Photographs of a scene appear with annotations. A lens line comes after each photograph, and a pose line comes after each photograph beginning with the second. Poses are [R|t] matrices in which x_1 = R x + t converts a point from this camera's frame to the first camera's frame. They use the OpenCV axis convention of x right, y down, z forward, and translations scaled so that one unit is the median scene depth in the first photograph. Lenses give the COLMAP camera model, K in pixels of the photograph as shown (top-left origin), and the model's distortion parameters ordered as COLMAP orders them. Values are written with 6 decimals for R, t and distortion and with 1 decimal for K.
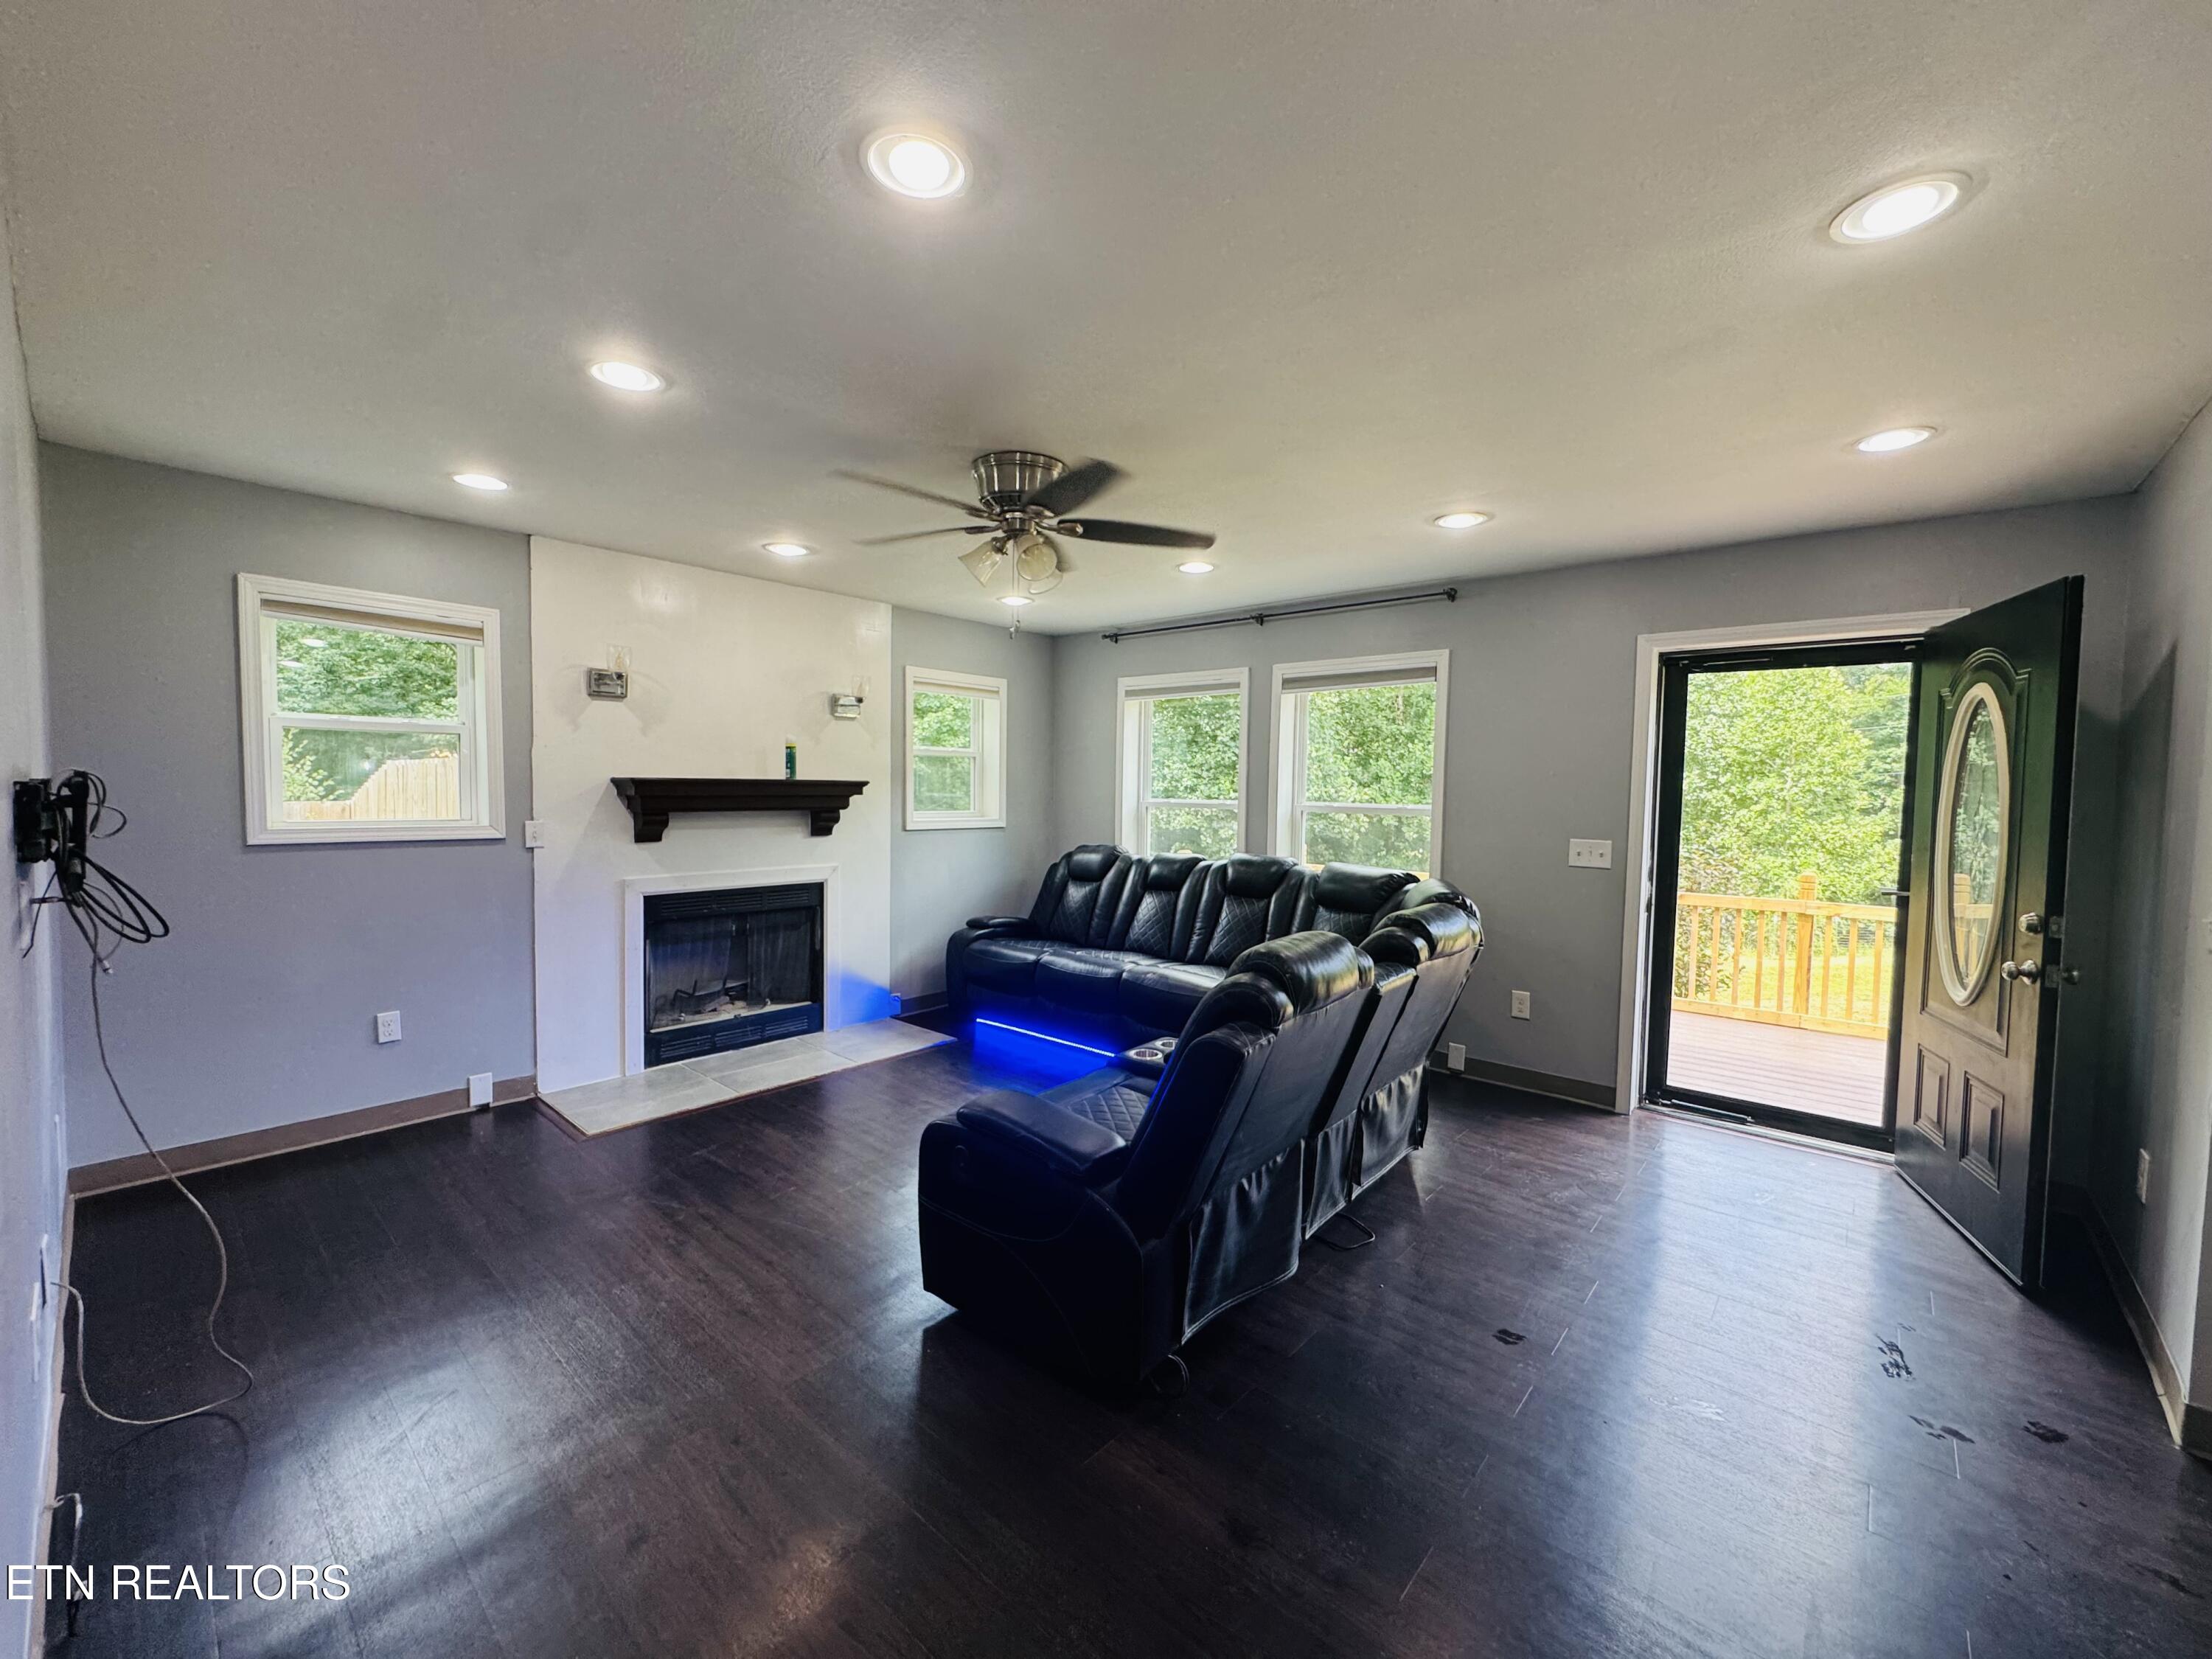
lens RADIAL K [[886.6, 0, 1105.4], [0, 886.6, 826.3], [0, 0, 1]] dist [-0.005607, 0.000656]
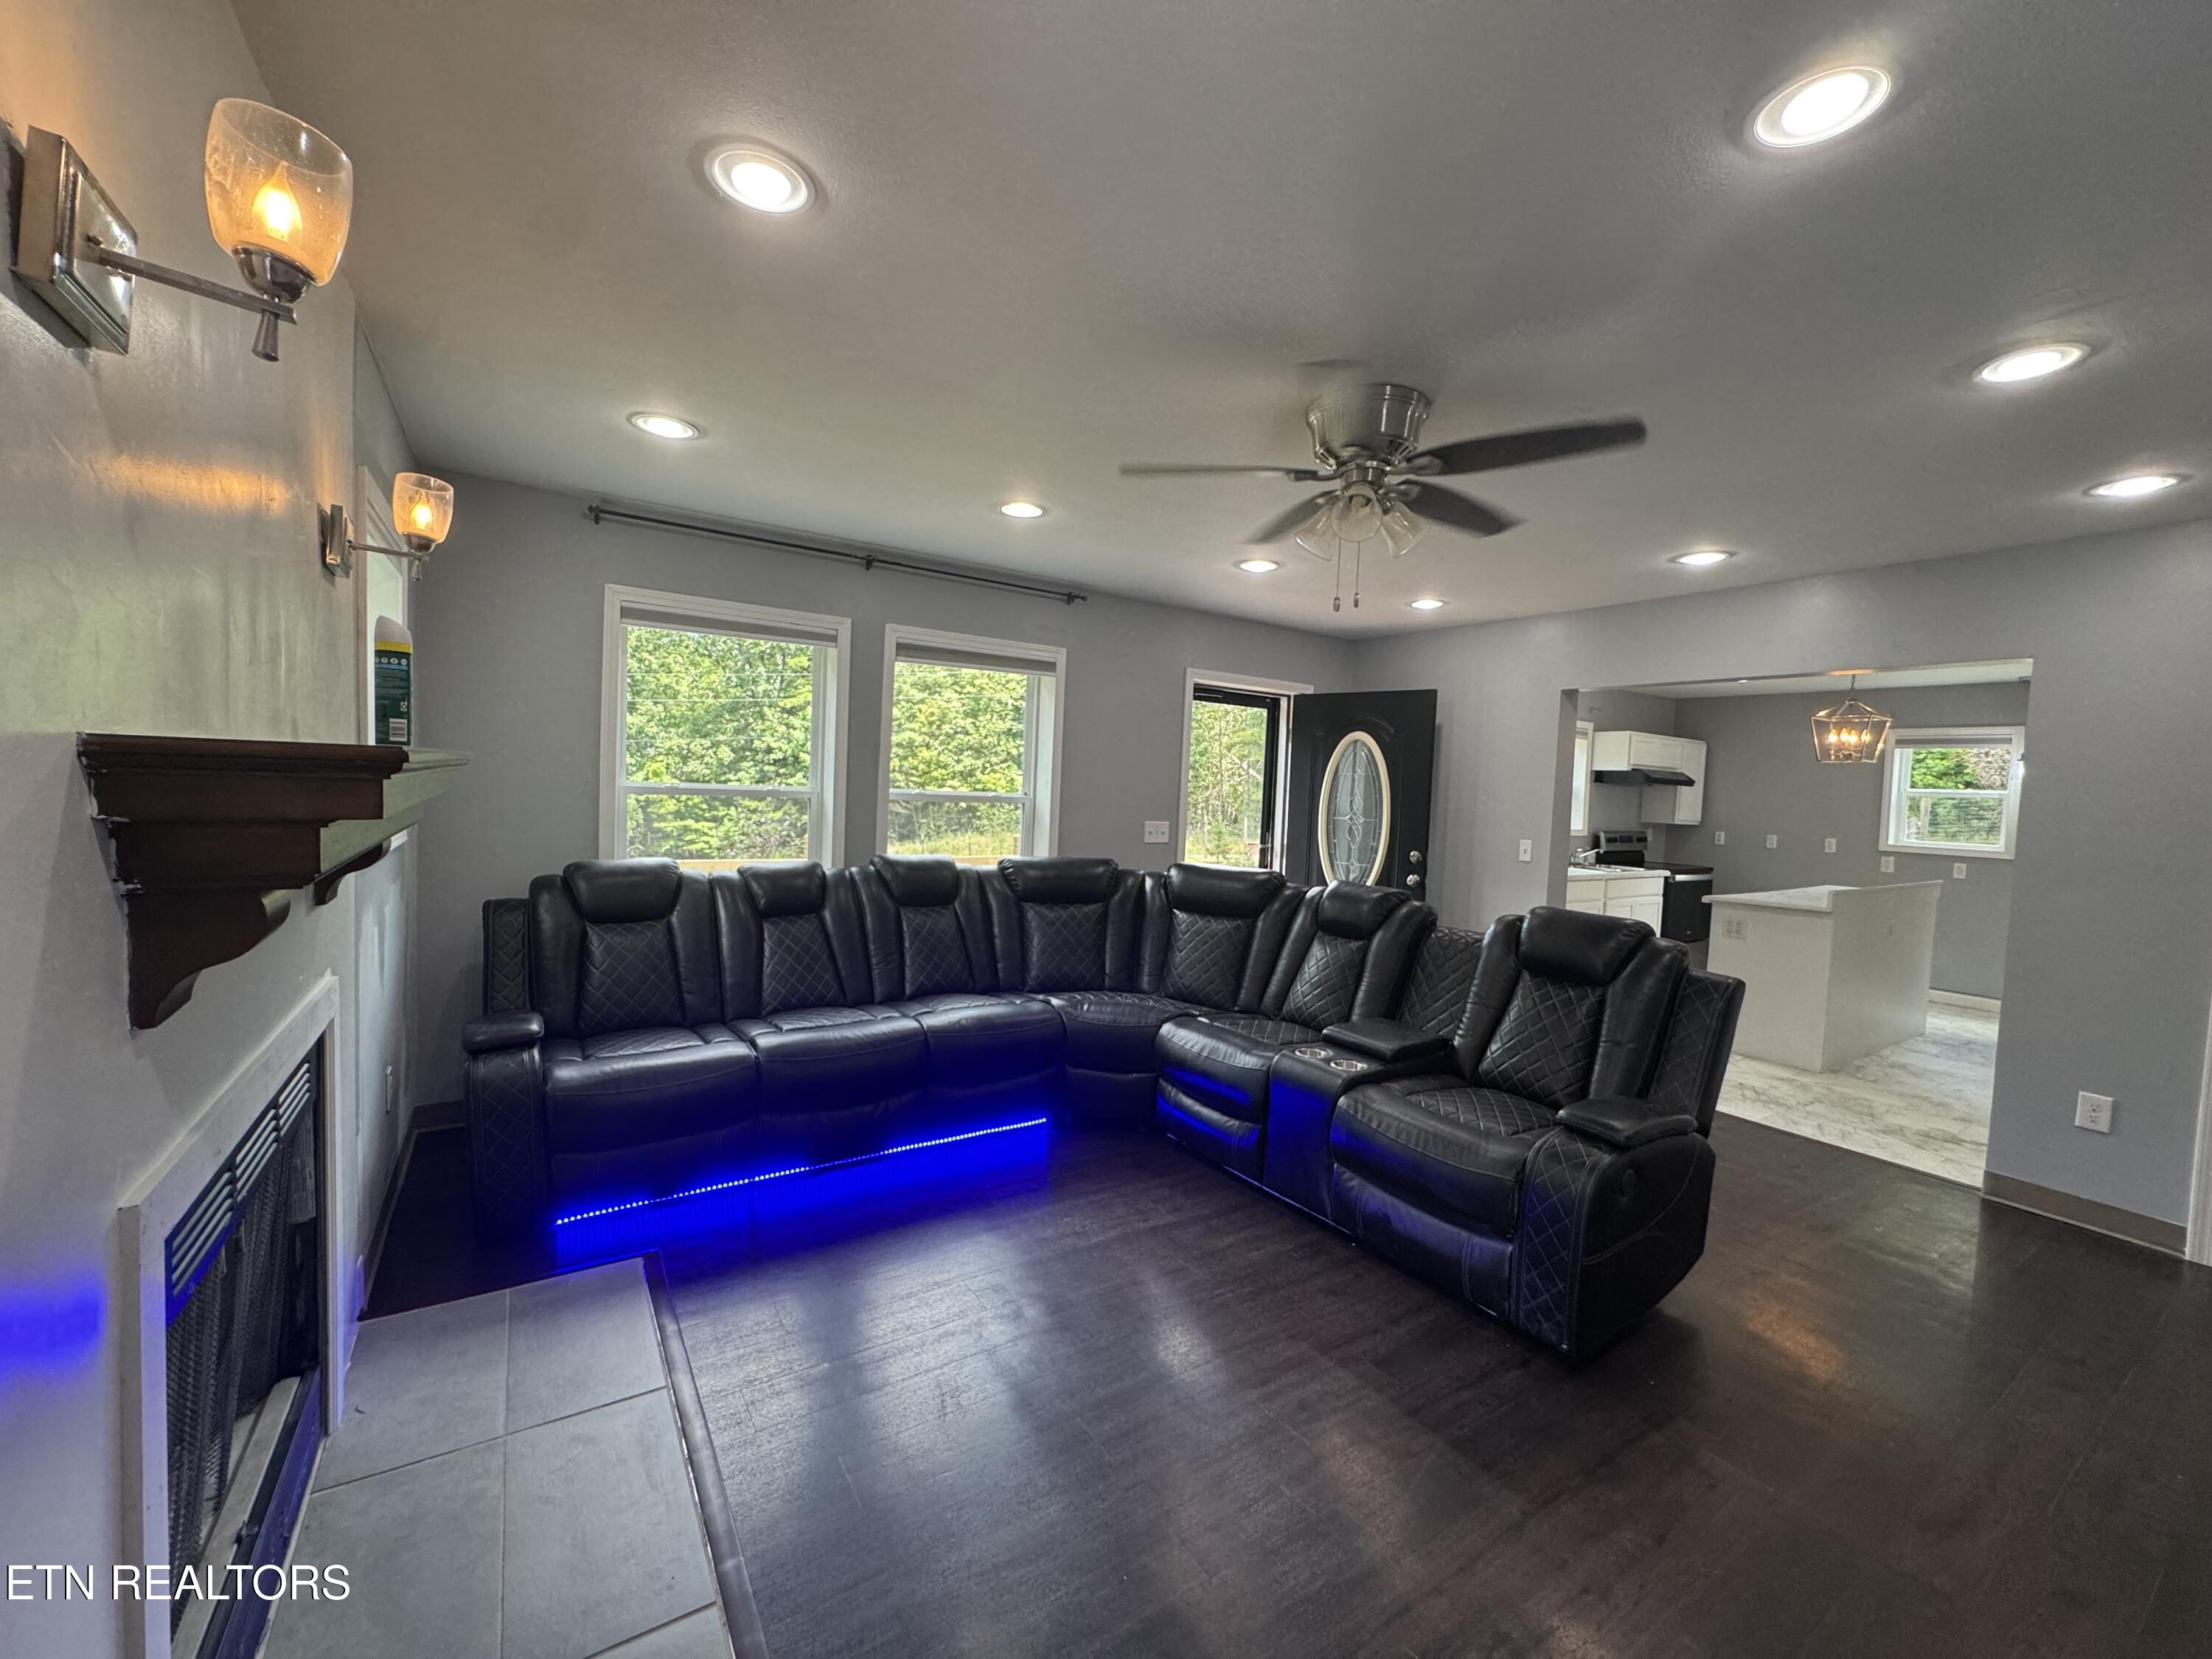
lens RADIAL K [[886.6, 0, 1107.1], [0, 886.6, 828.9], [0, 0, 1]] dist [-0.005607, 0.000656]
pose [[0.267375, -0.053085, 0.962129, -0.613670], [0.006348, 0.998557, 0.053330, -0.037031], [-0.963572, -0.008151, 0.267326, 0.635626]]
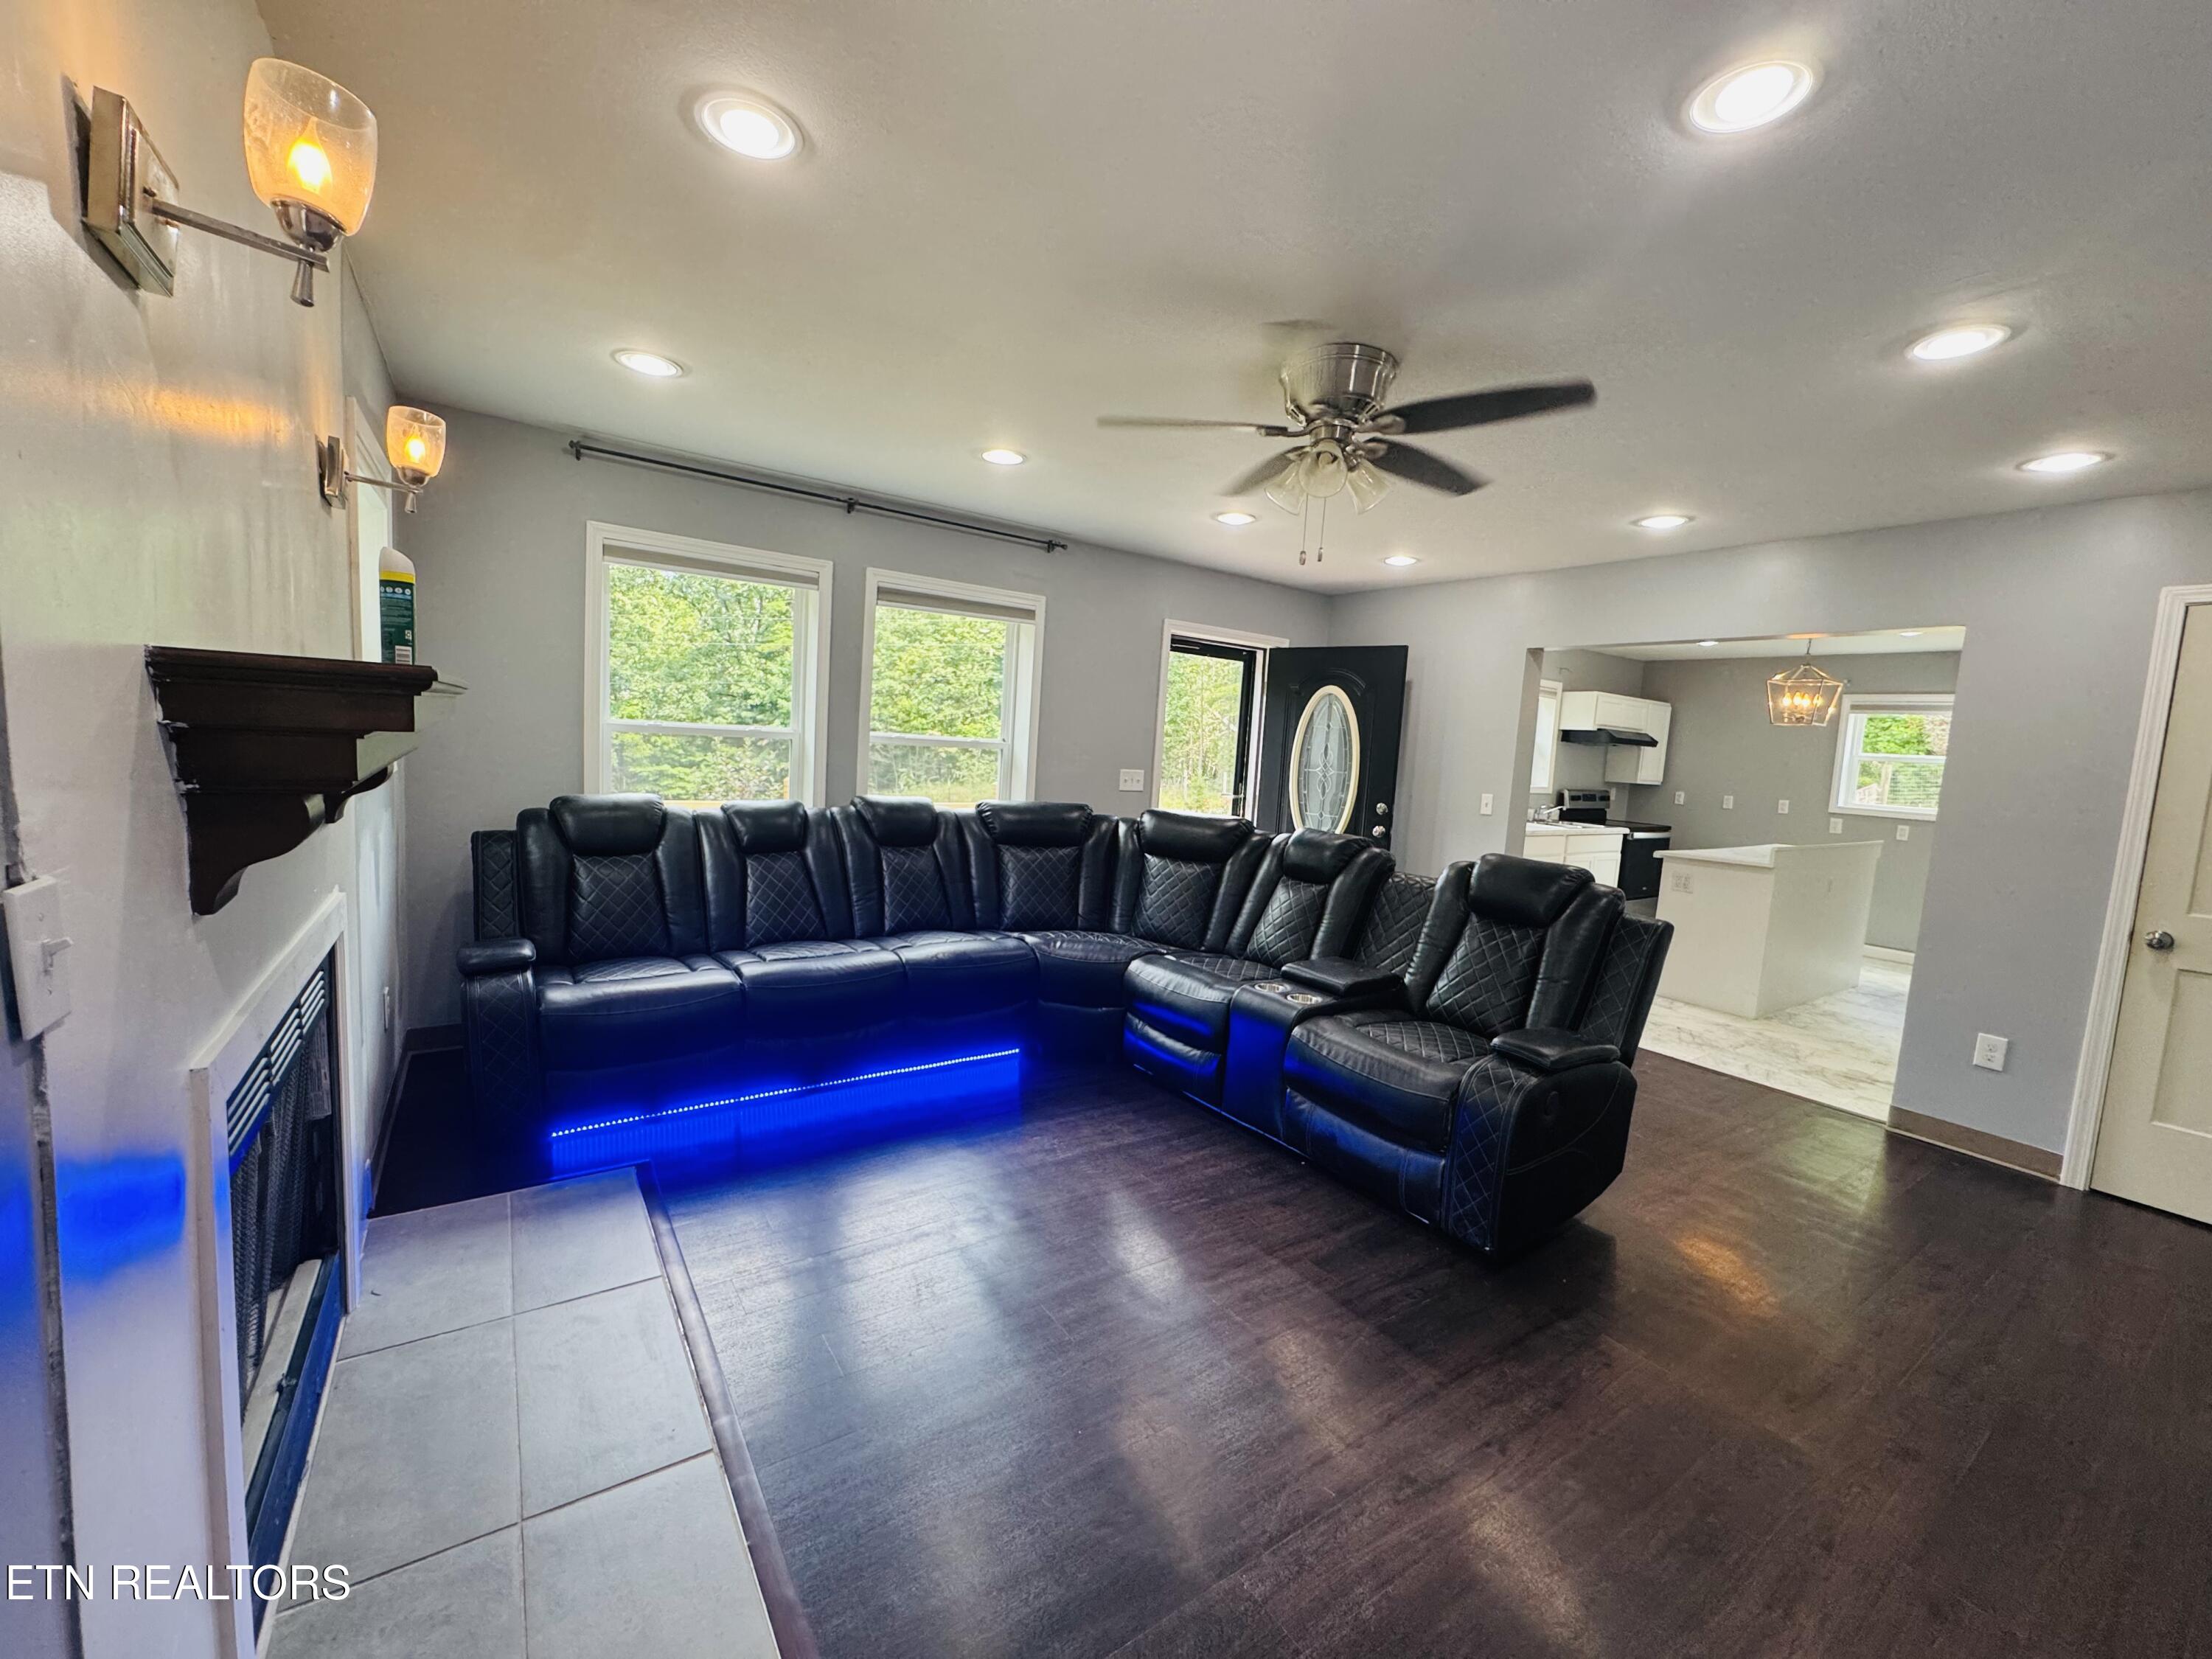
lens RADIAL K [[886.6, 0, 1107.7], [0, 886.6, 829.1], [0, 0, 1]] dist [-0.005607, 0.000656]
pose [[0.246418, -0.099273, 0.964066, -0.639667], [-0.012752, 0.994322, 0.105648, -0.030696], [-0.969080, -0.038328, 0.243752, 0.622734]]
